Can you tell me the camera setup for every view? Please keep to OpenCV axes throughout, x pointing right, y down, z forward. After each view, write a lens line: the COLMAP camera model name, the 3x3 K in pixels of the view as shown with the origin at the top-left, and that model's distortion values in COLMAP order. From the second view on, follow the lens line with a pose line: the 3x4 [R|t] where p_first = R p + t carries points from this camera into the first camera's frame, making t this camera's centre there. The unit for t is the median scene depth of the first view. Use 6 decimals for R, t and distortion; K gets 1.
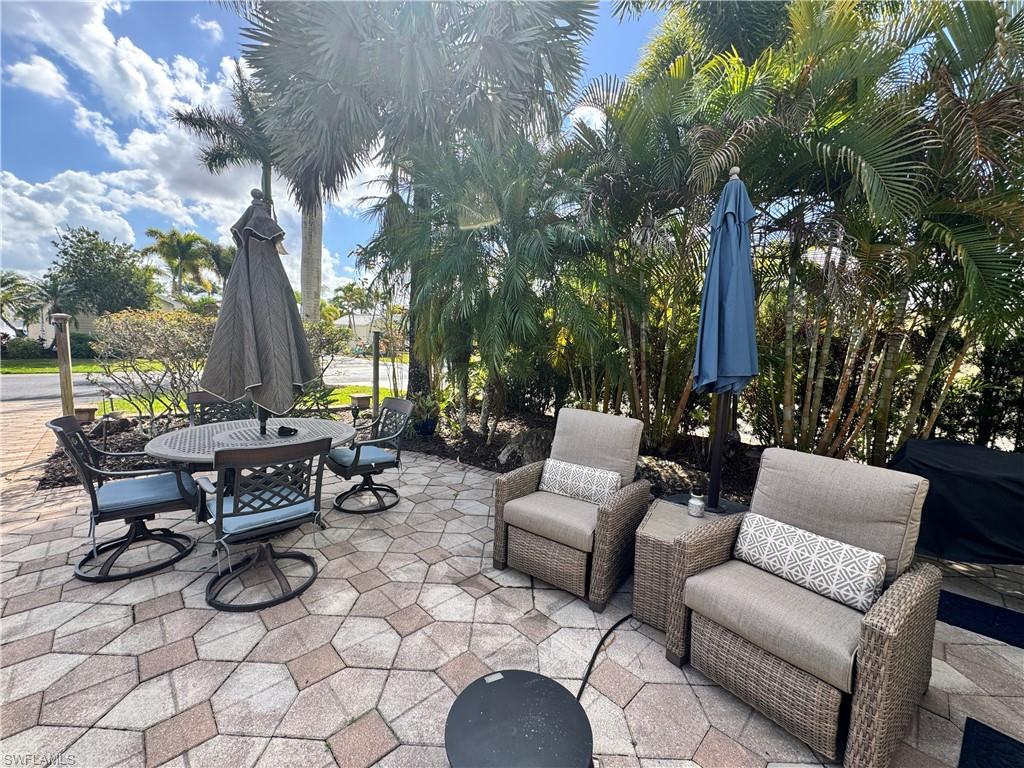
lens RADIAL K [[404.9, 0, 512.0], [0, 404.9, 384.0], [0, 0, 1]] dist [-0.002527, -0.000113]
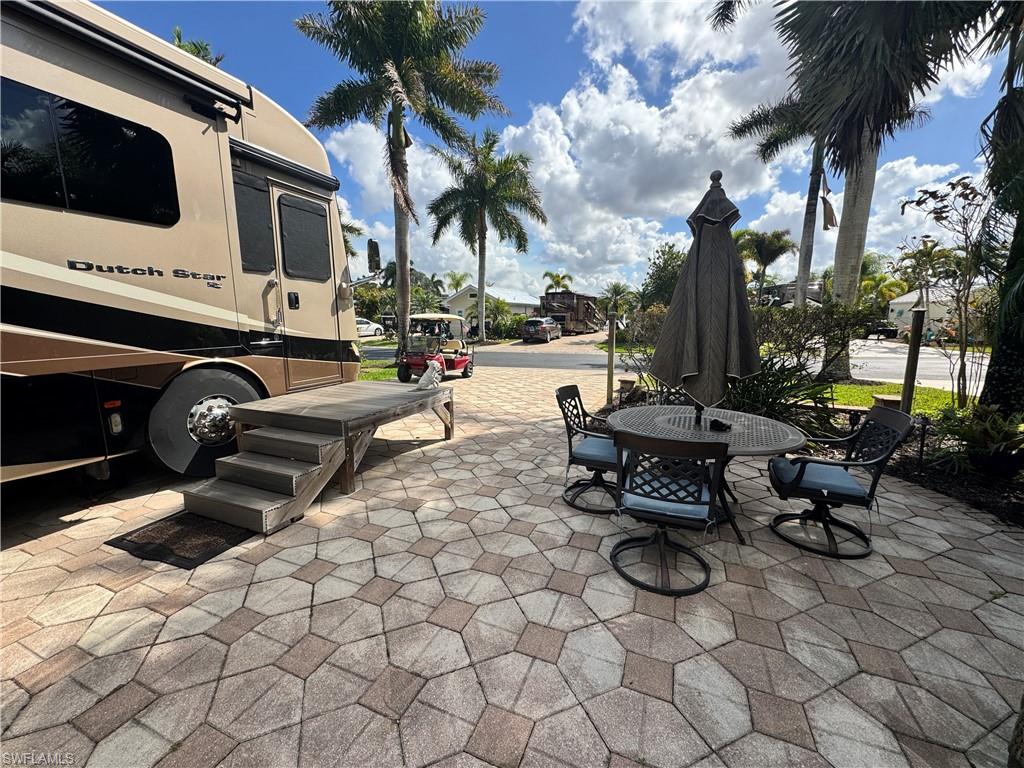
lens RADIAL K [[408.6, 0, 509.6], [0, 408.6, 383.7], [0, 0, 1]] dist [-0.003390, 0.000199]
pose [[0.387013, 0.101025, -0.916523, 0.139079], [-0.071304, 0.994282, 0.079488, -0.025202], [0.919313, 0.034589, 0.392004, 0.215729]]
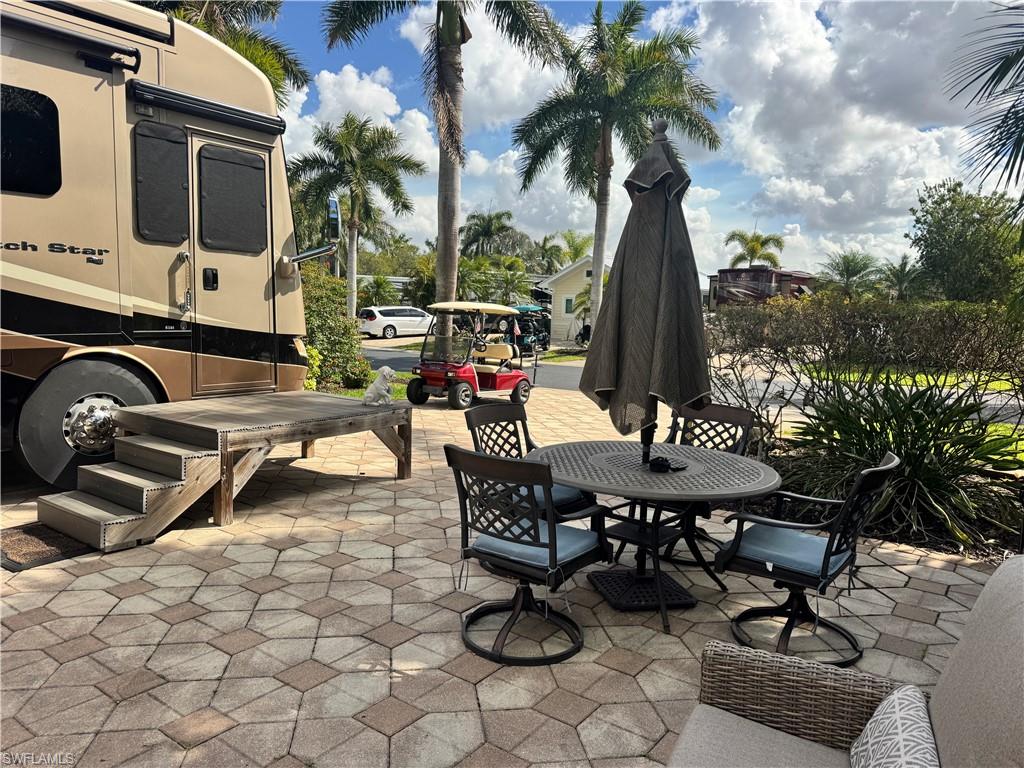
lens RADIAL K [[717.7, 0, 508.7], [0, 717.7, 383.5], [0, 0, 1]] dist [0.045213, -0.062055]
pose [[0.162495, 0.060770, -0.984836, 0.685460], [-0.113355, 0.992643, 0.042548, -0.046551], [0.980177, 0.104722, 0.168188, 0.651322]]
